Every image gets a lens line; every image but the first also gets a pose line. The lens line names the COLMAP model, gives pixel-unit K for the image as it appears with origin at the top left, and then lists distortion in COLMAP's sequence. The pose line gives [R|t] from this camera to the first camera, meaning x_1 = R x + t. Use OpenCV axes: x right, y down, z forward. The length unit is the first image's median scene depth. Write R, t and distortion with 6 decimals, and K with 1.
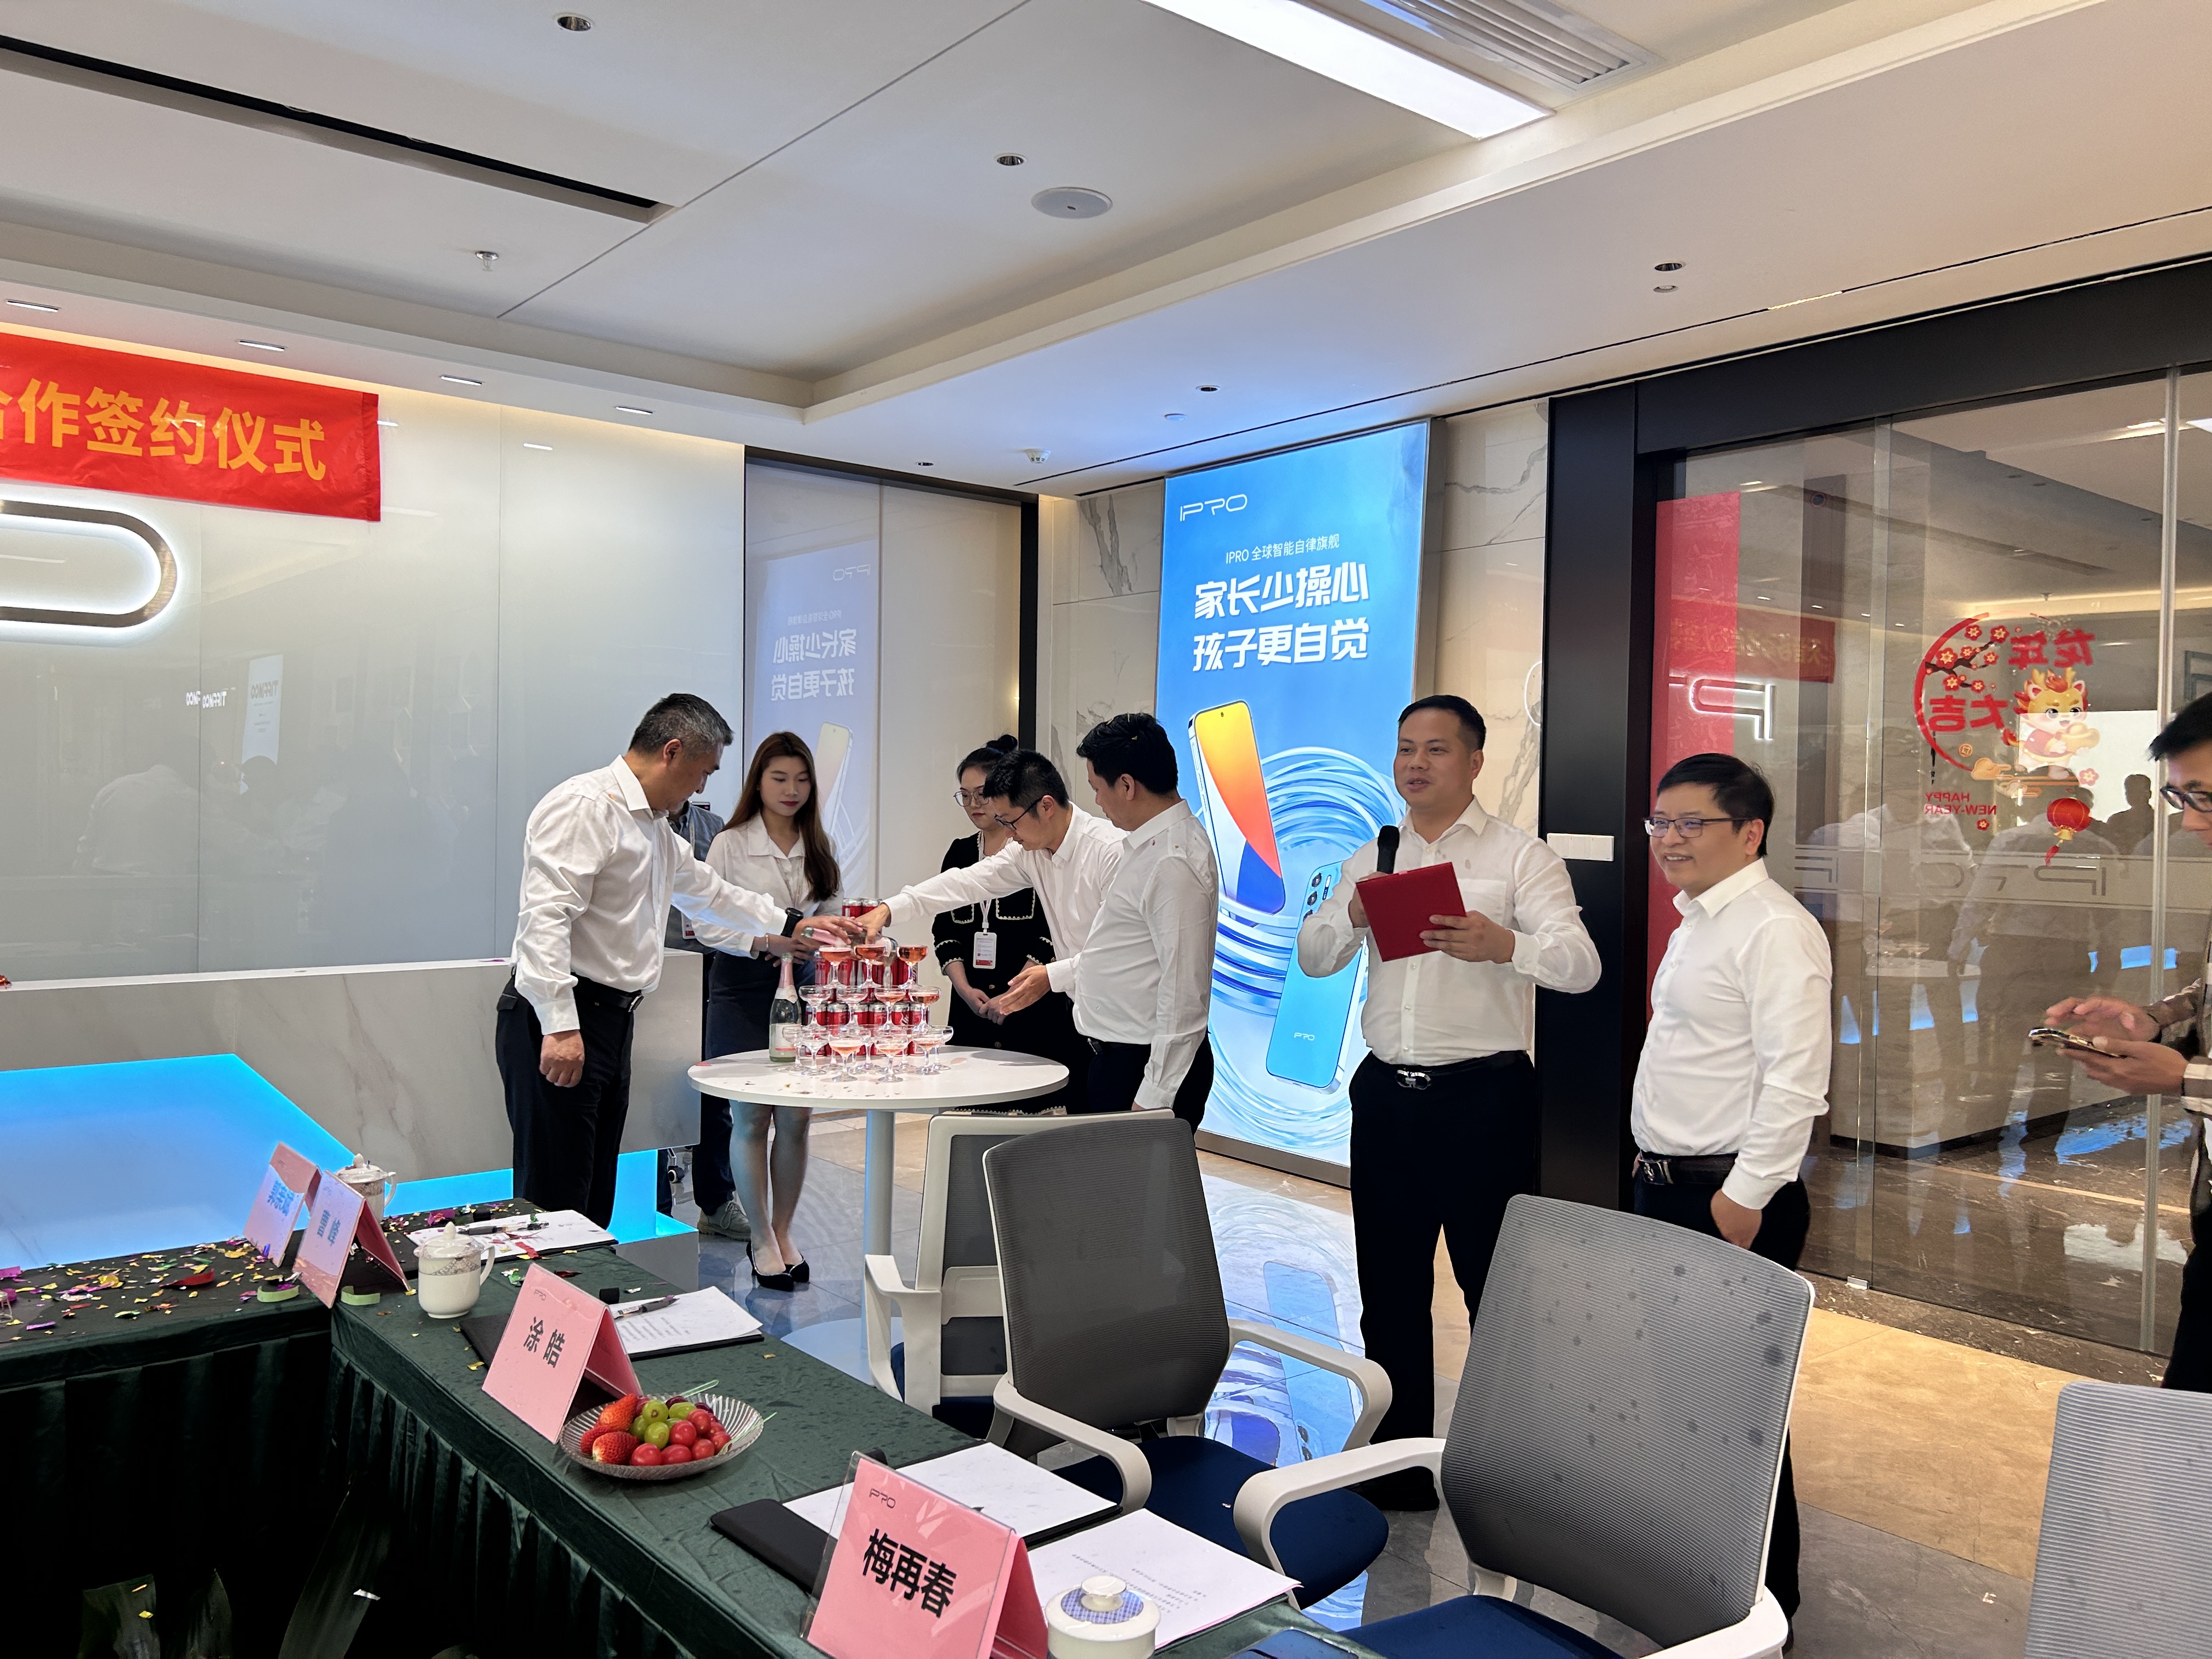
lens RADIAL K [[1658.5, 0, 1093.0], [0, 1658.5, 847.2], [0, 0, 1]] dist [0.049925, -0.040788]
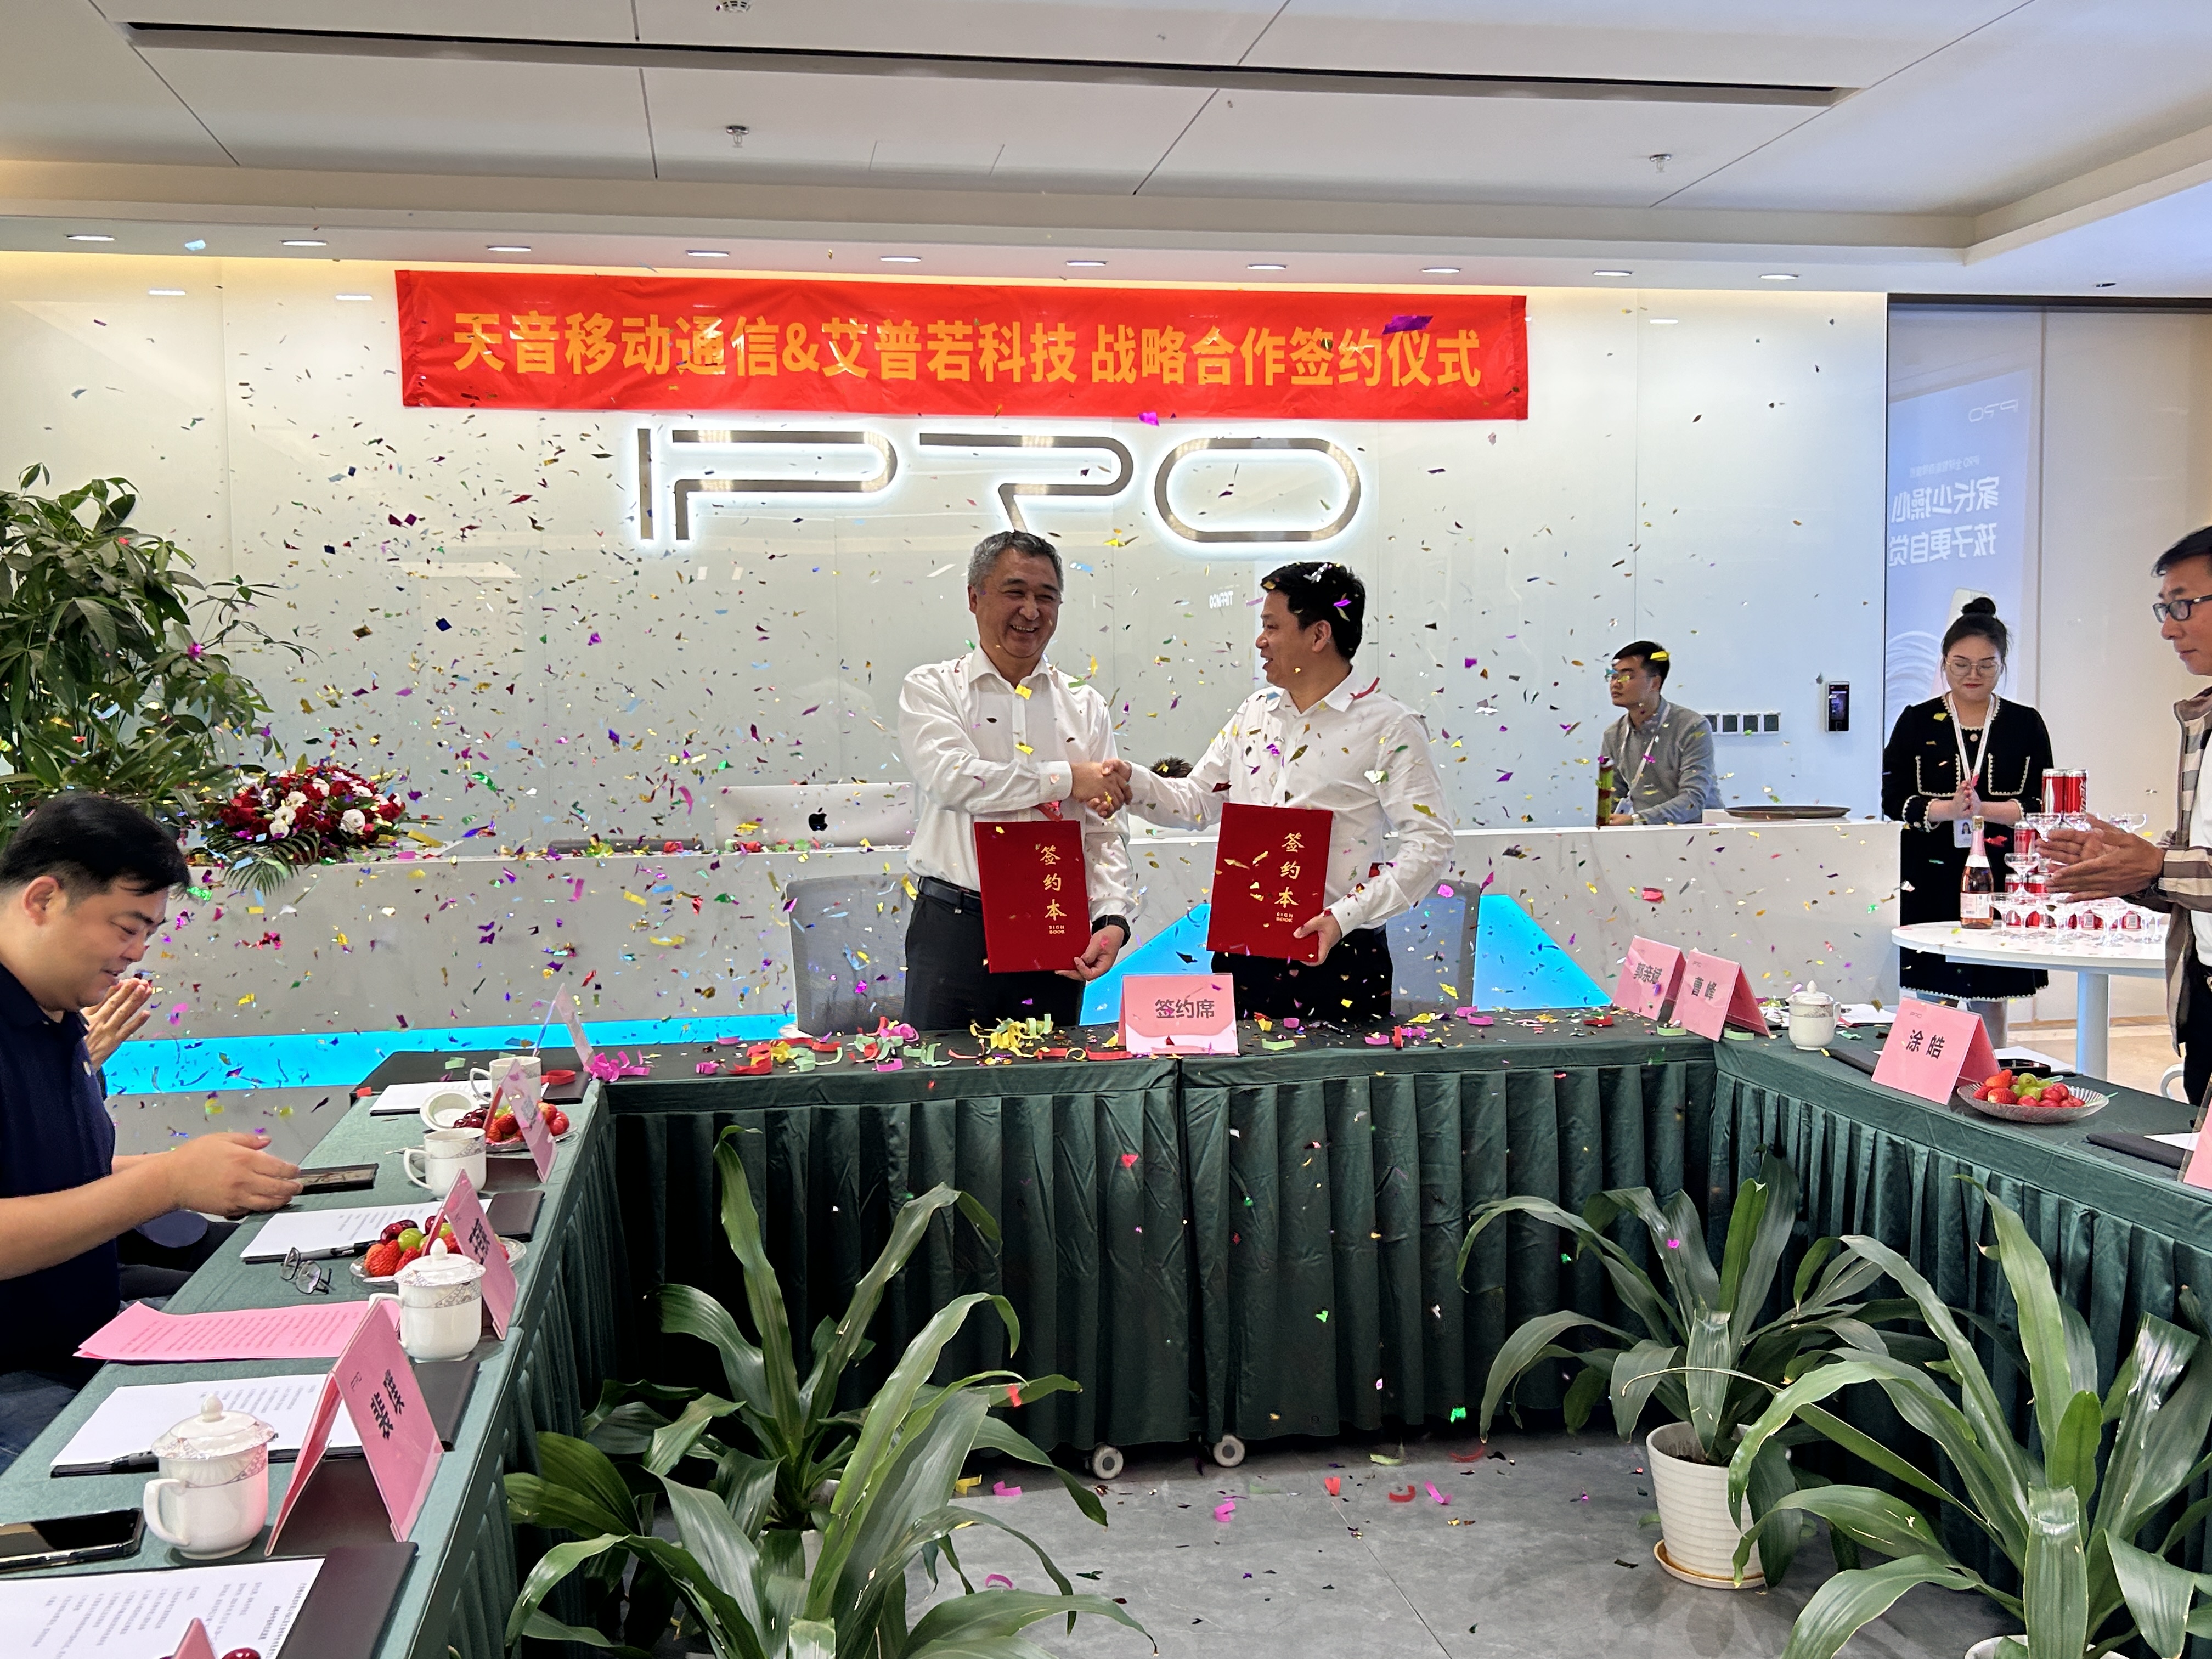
lens RADIAL K [[2084.5, 0, 1100.3], [0, 2084.5, 829.9], [0, 0, 1]] dist [0.011141, 0.000000]
pose [[0.868574, 0.001283, -0.495558, -0.015762], [0.016740, 0.999350, 0.031928, 0.012101], [0.495277, -0.036027, 0.867988, -0.240640]]
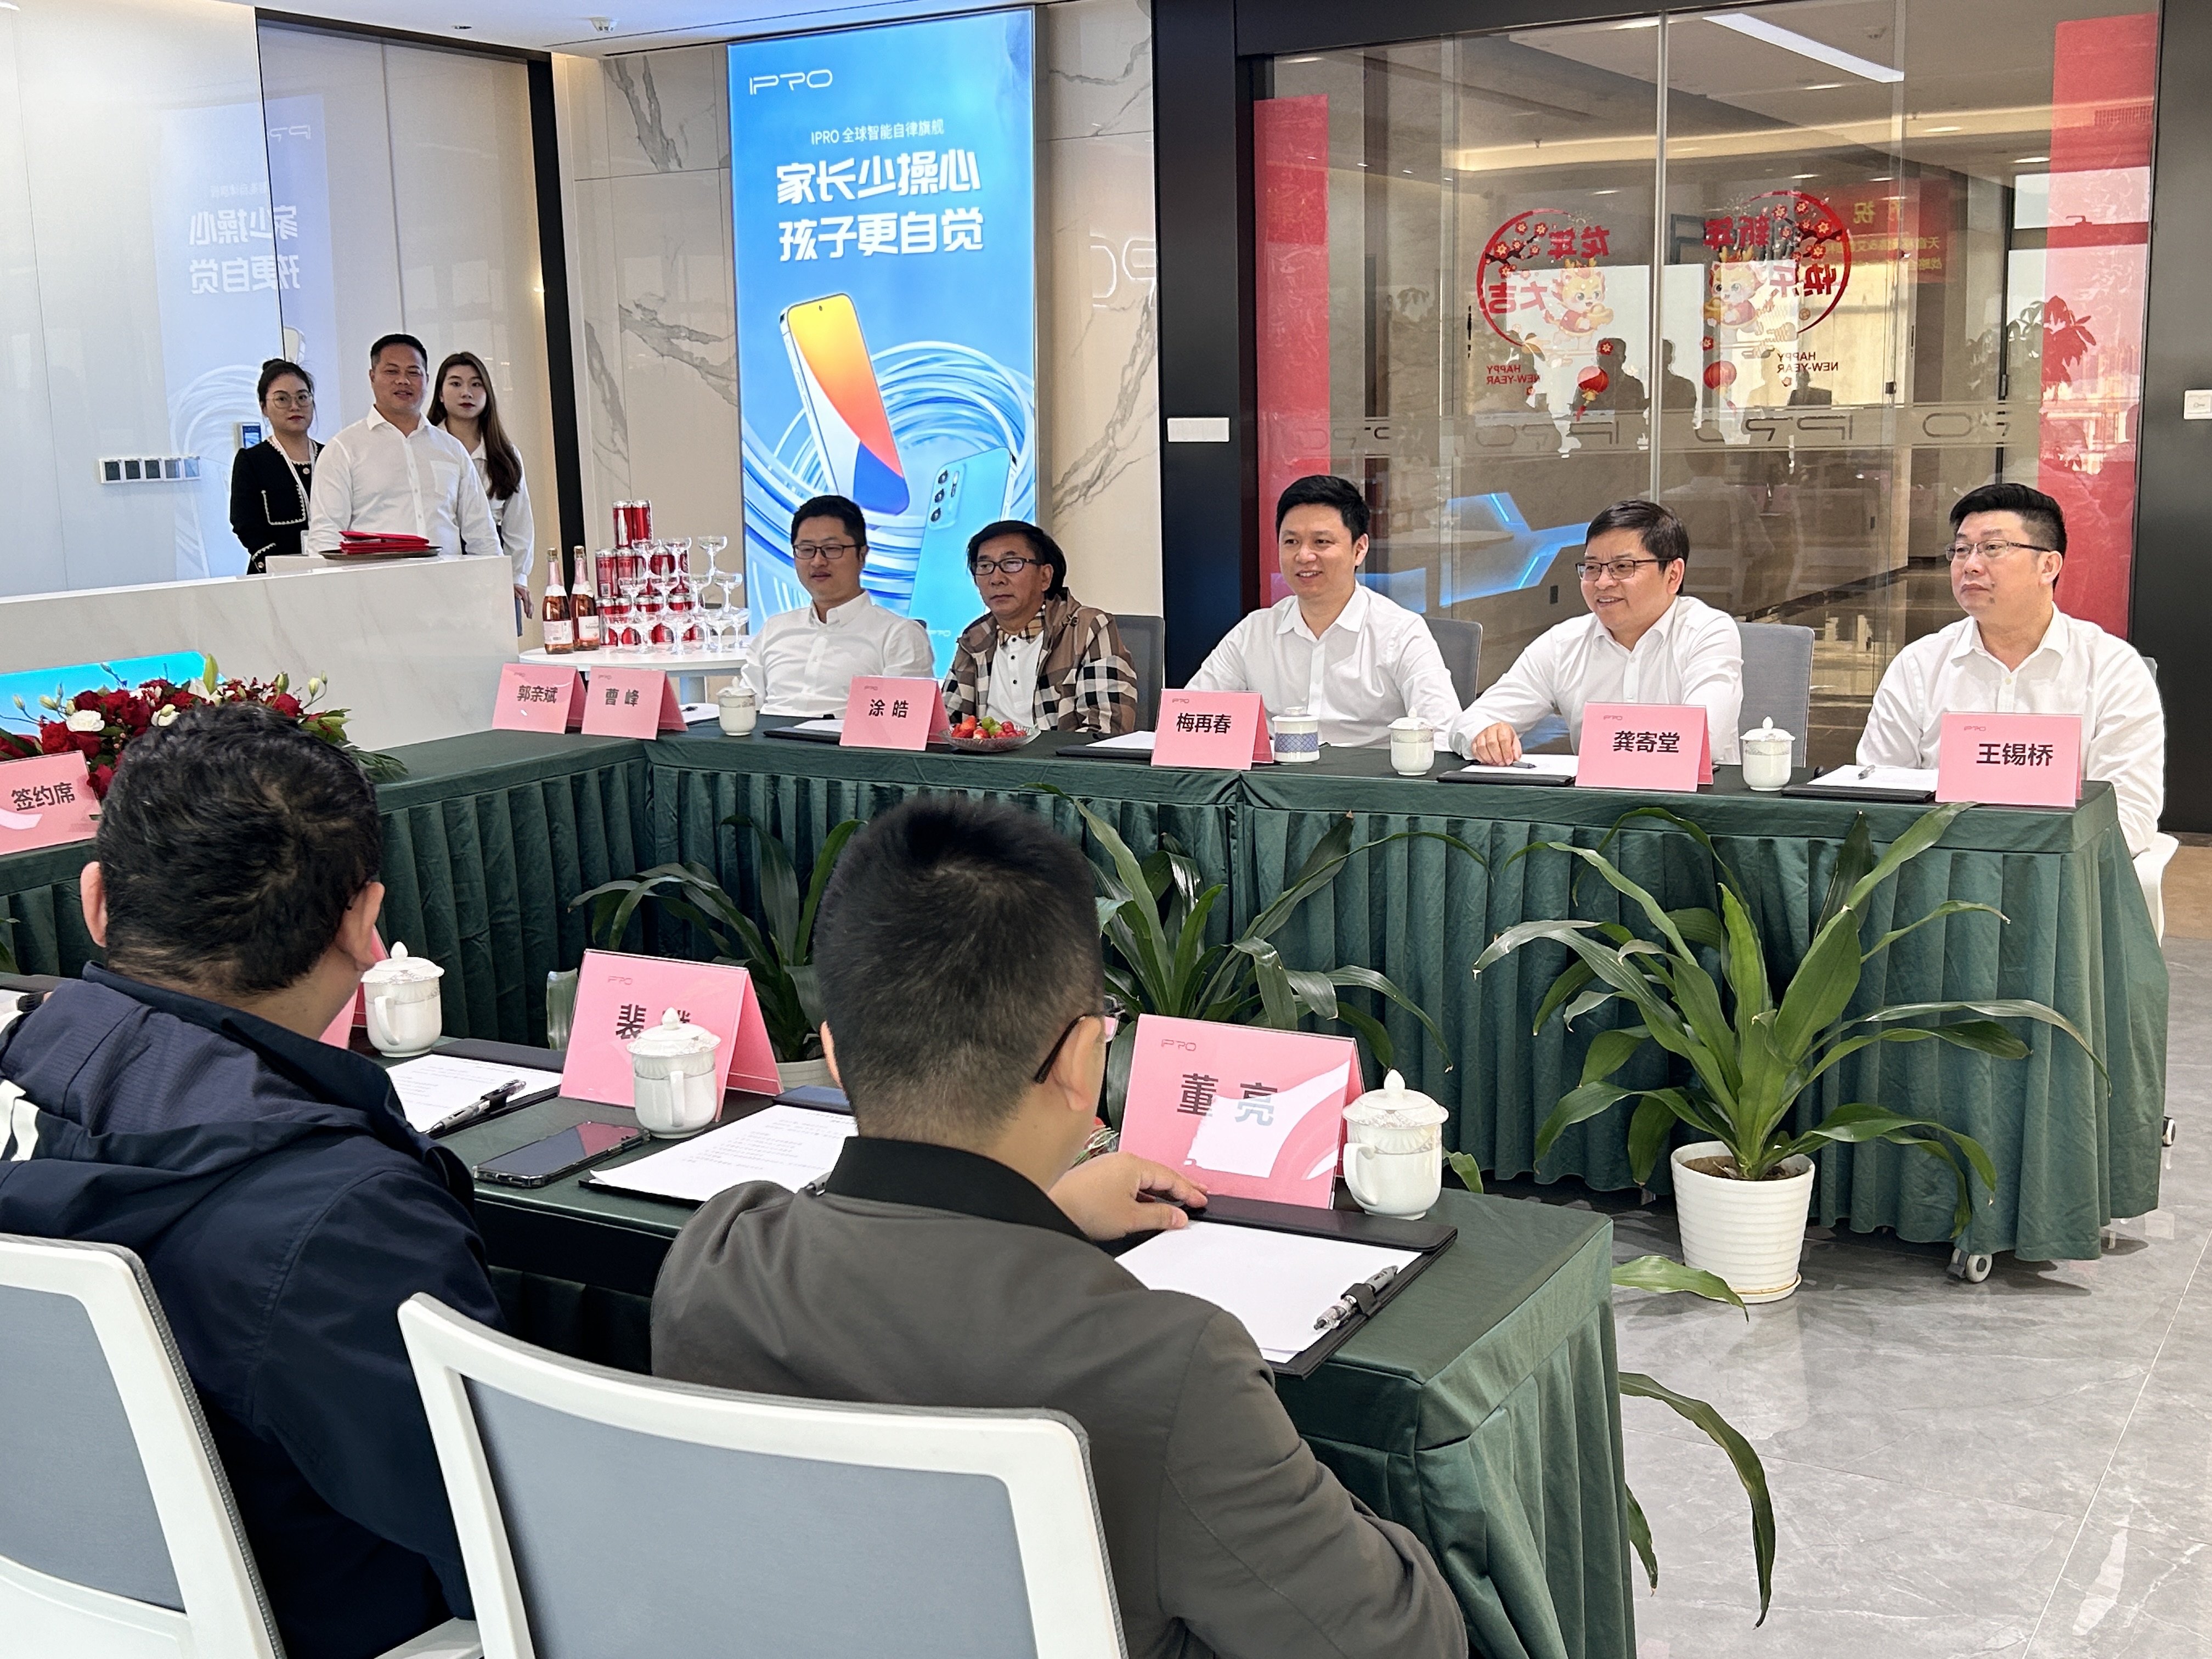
lens RADIAL K [[2403.2, 0, 1182.3], [0, 2403.2, 801.5], [0, 0, 1]] dist [0.032803, 0.000000]
pose [[0.930543, -0.098165, 0.352779, -0.263789], [0.048927, 0.988090, 0.145889, 0.008744], [-0.362899, -0.118495, 0.924264, -0.415826]]
